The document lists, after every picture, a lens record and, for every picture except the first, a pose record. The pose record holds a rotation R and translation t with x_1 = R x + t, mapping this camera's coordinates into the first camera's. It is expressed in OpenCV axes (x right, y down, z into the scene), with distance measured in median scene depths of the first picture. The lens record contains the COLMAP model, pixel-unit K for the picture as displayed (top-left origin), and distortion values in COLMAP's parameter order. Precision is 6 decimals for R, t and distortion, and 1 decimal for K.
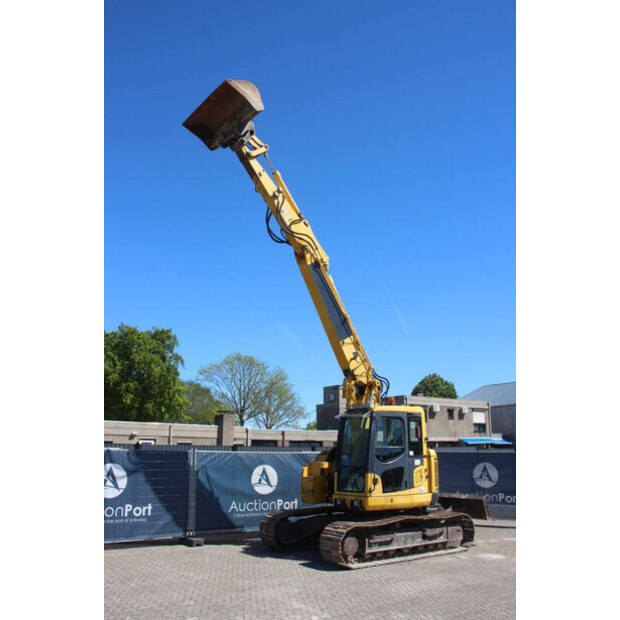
lens RADIAL K [[541.0, 0, 310.1], [0, 541.0, 310.8], [0, 0, 1]] dist [-0.083524, 0.018542]
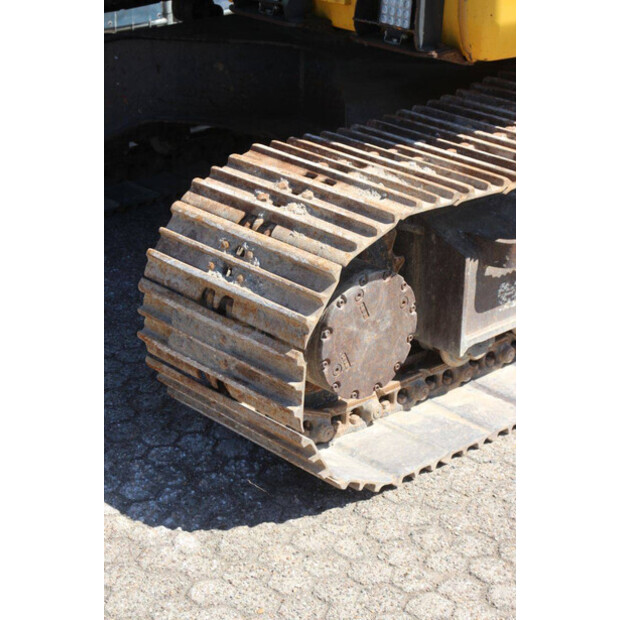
lens RADIAL K [[1449.1, 0, 309.3], [0, 1449.1, 310.3], [0, 0, 1]] dist [0.355423, 0.000000]
pose [[0.992177, -0.043656, 0.116956, 0.015120], [-0.038401, 0.784706, 0.618677, 0.176483], [-0.118785, -0.618329, 0.776891, 0.615634]]
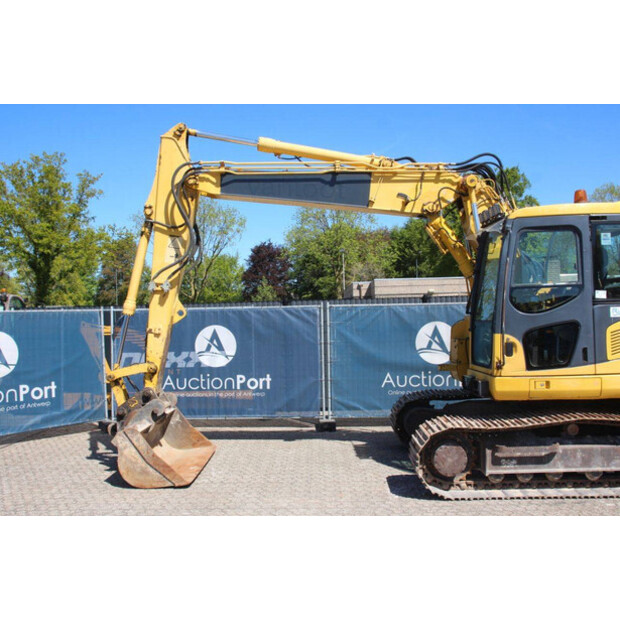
lens RADIAL K [[599.3, 0, 312.9], [0, 599.3, 303.3], [0, 0, 1]] dist [-0.073388, 0.000000]
pose [[0.790937, -0.036172, -0.610828, 0.303740], [0.182385, 0.966813, 0.178910, 0.122945], [0.584085, -0.252912, 0.771285, 0.406947]]
